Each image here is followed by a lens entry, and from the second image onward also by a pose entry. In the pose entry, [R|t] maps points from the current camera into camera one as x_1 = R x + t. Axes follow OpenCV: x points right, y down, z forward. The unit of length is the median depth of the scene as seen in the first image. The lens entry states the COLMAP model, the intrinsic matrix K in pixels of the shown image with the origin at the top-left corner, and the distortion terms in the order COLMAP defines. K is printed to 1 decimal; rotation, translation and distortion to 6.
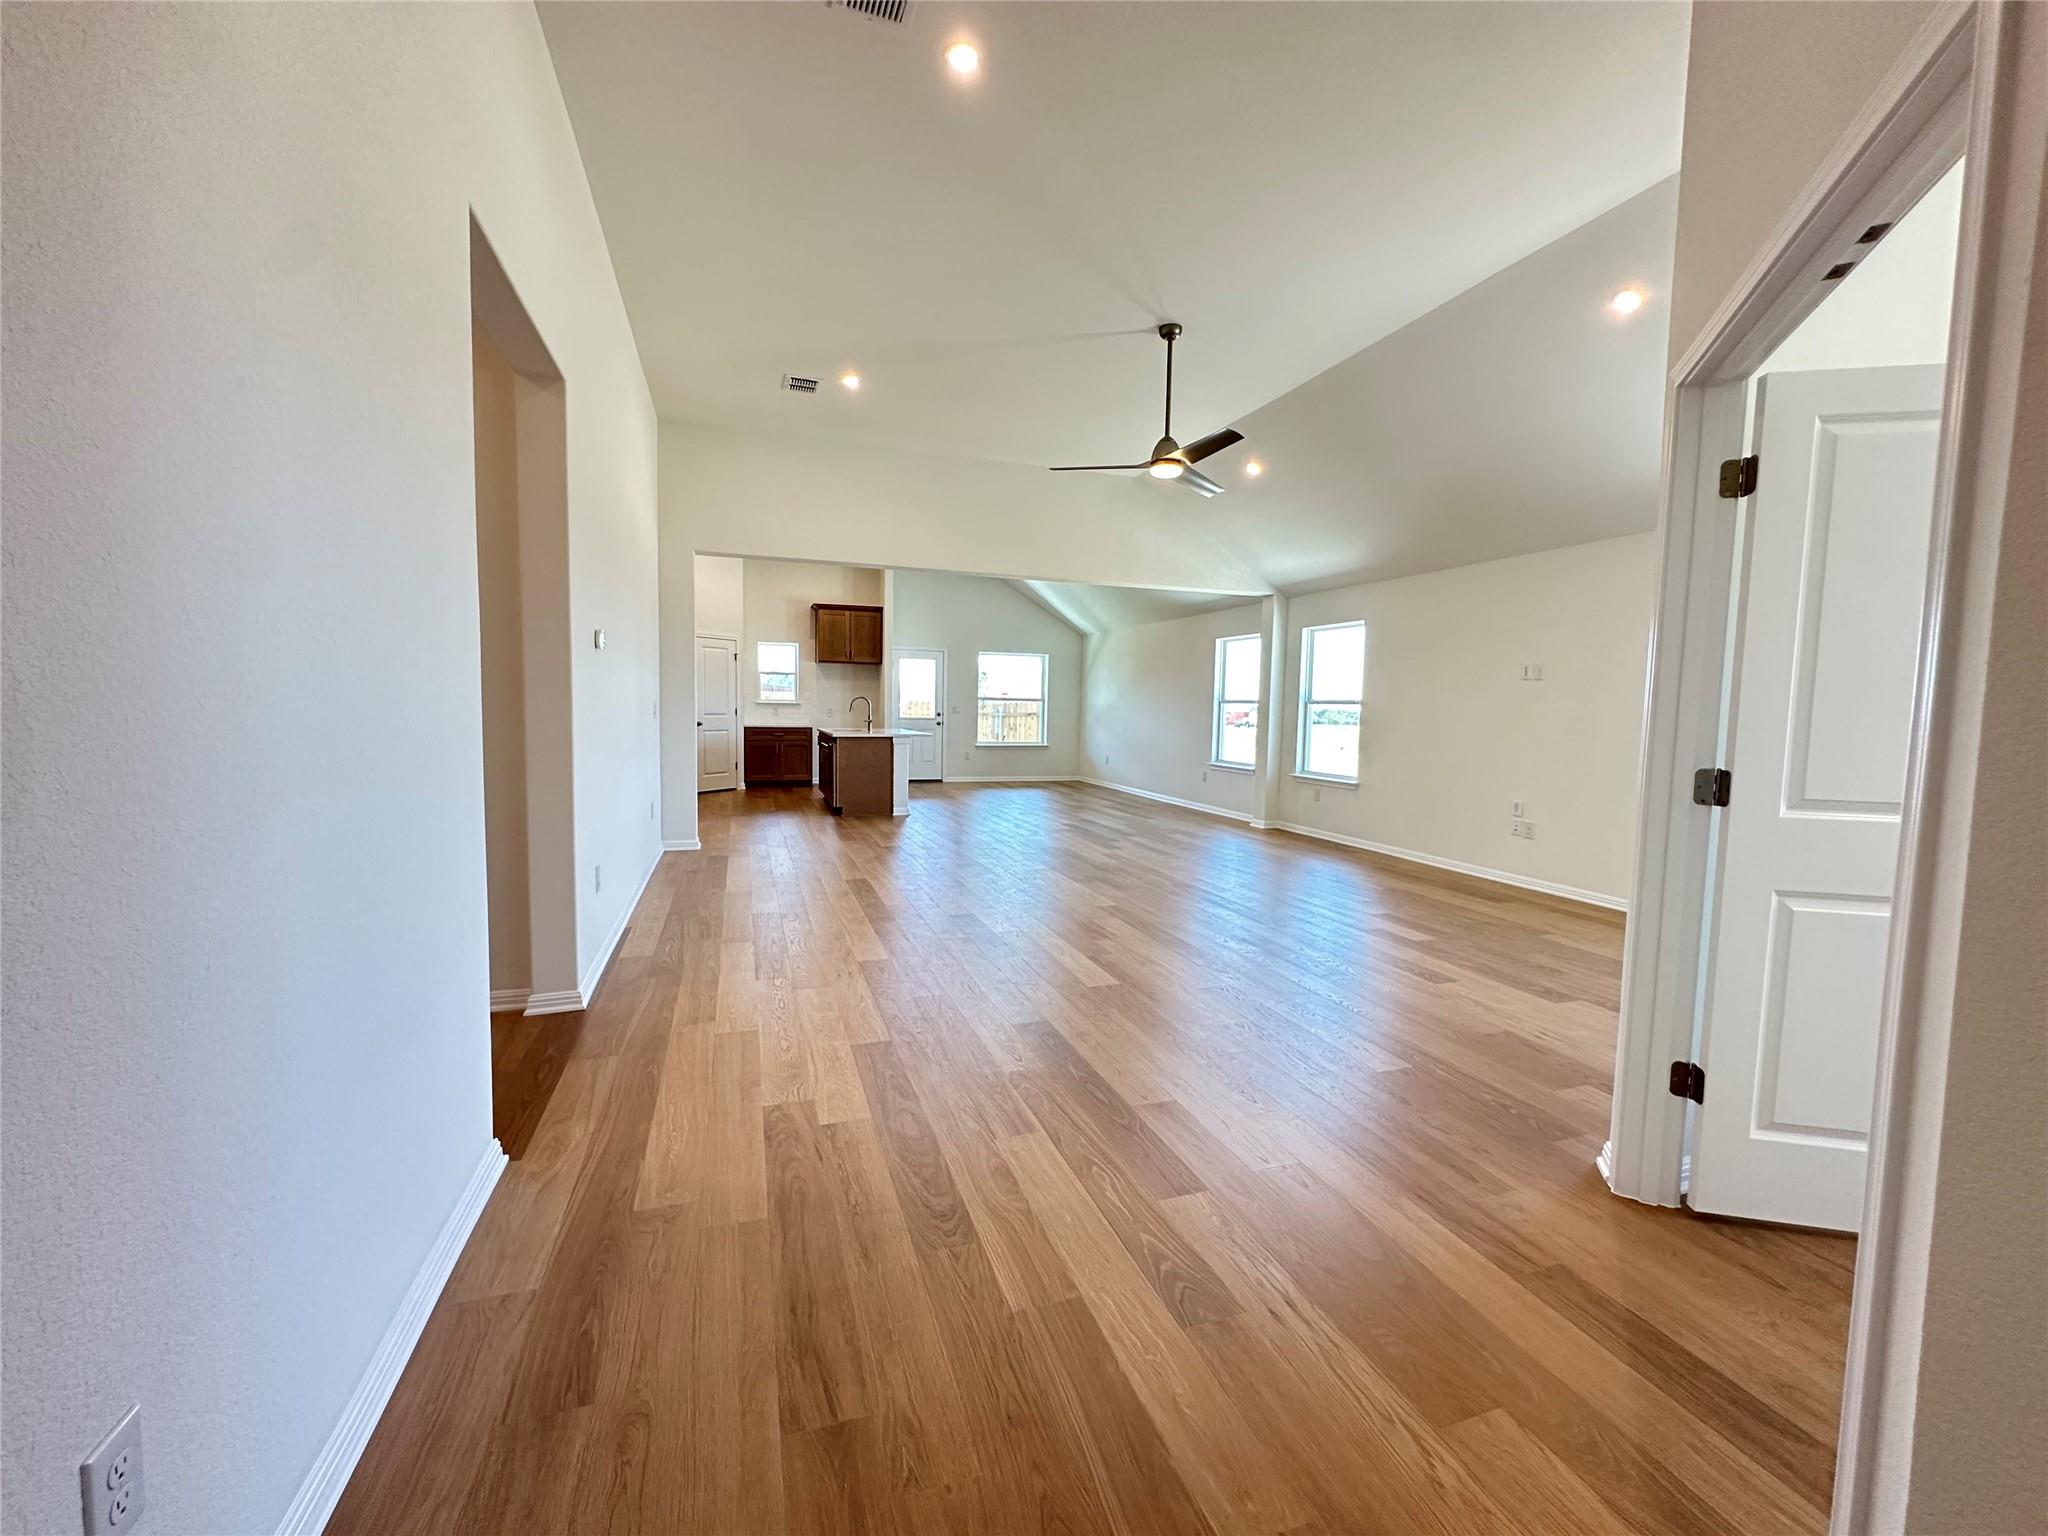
lens RADIAL K [[820.6, 0, 1024.5], [0, 820.6, 765.6], [0, 0, 1]] dist [-0.003377, -0.000121]
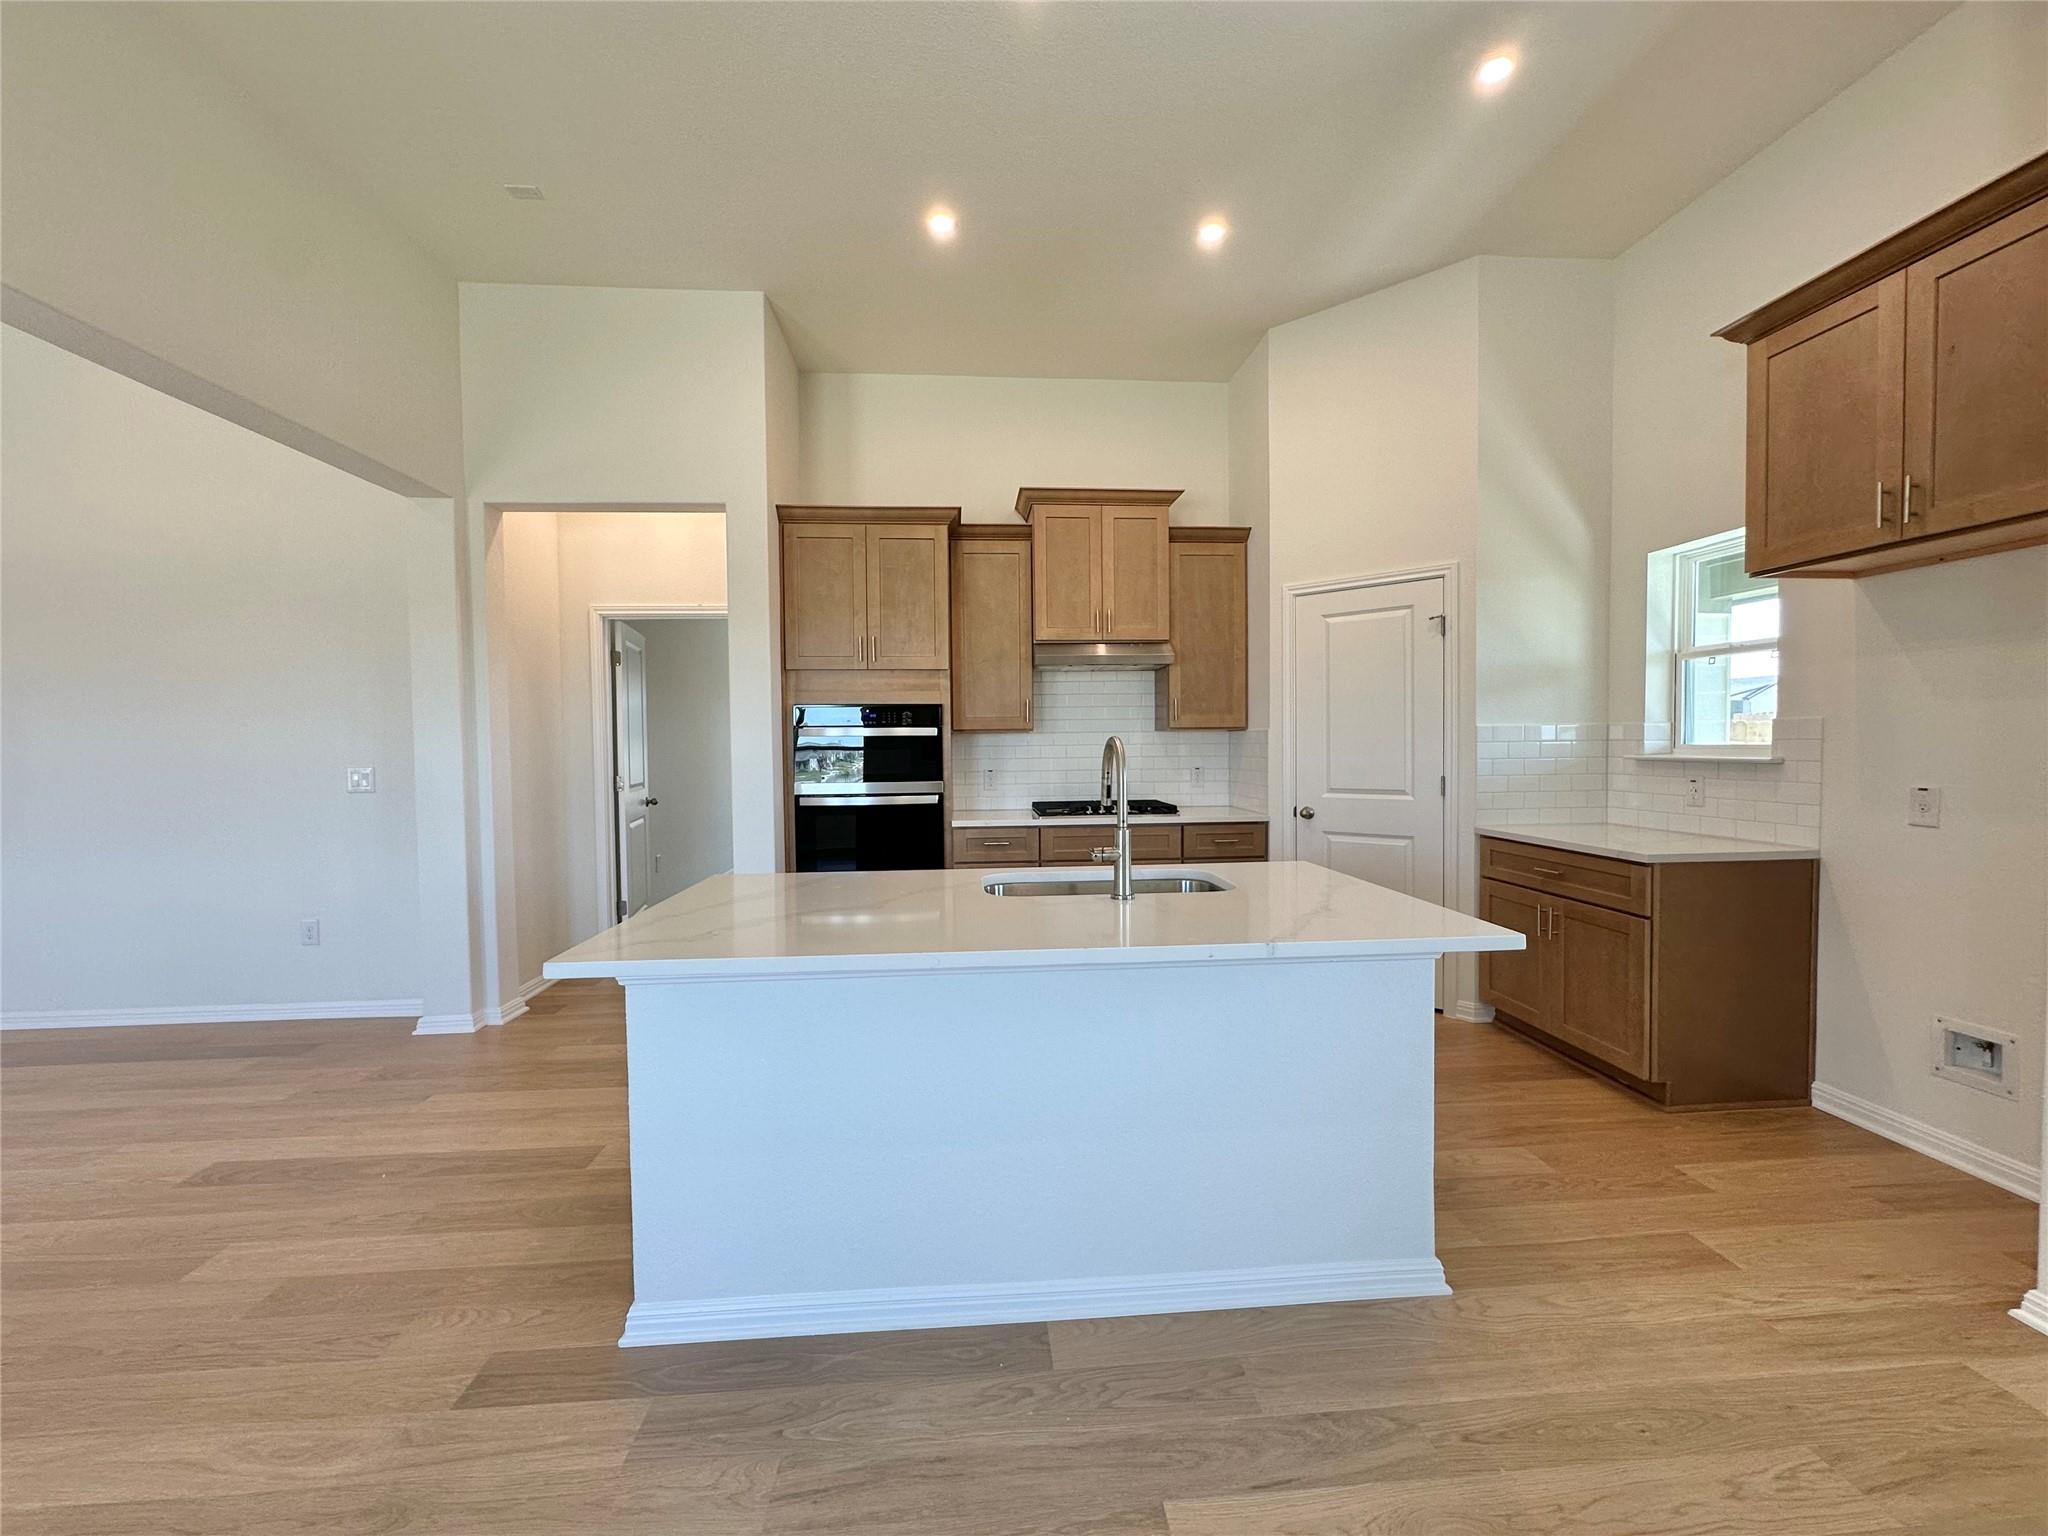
lens RADIAL K [[820.6, 0, 1024.5], [0, 820.6, 765.6], [0, 0, 1]] dist [-0.003377, -0.000121]
pose [[-0.247235, 0.013550, -0.968861, 0.020441], [-0.063306, 0.997540, 0.030106, -0.072643], [0.966885, 0.068778, -0.245769, 0.904858]]
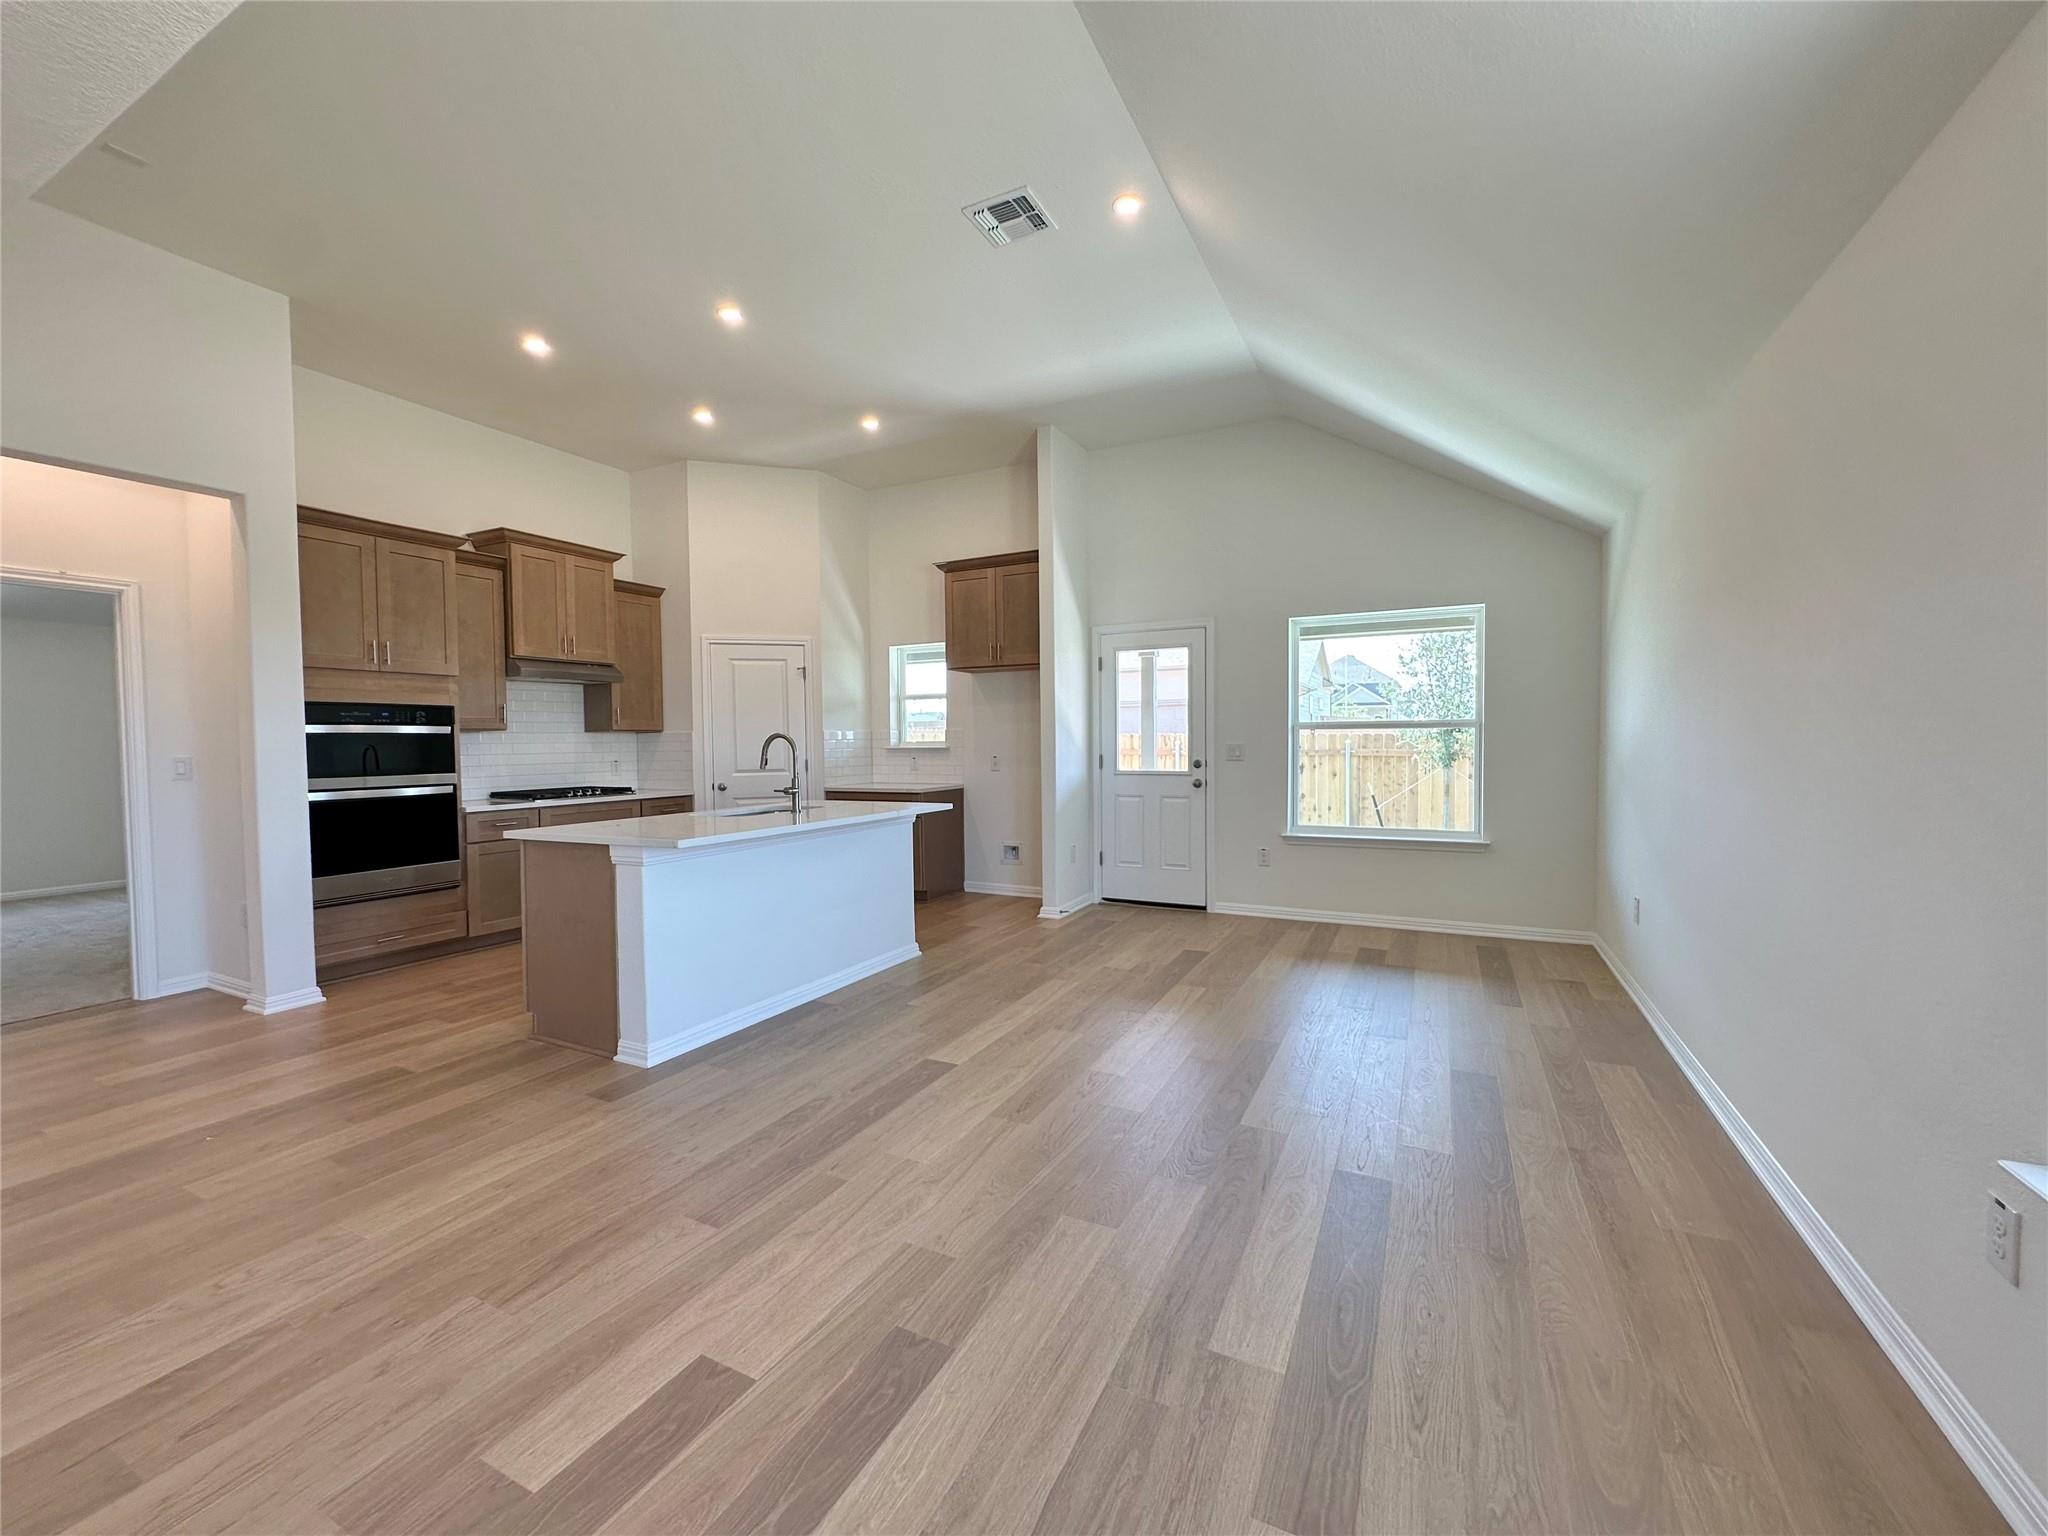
lens RADIAL K [[820.6, 0, 1024.5], [0, 820.6, 765.6], [0, 0, 1]] dist [-0.003377, -0.000121]
pose [[0.697473, -0.002979, -0.716605, 0.181863], [-0.027994, 0.999115, -0.031401, -0.050782], [0.716064, 0.041962, 0.696772, 0.691460]]
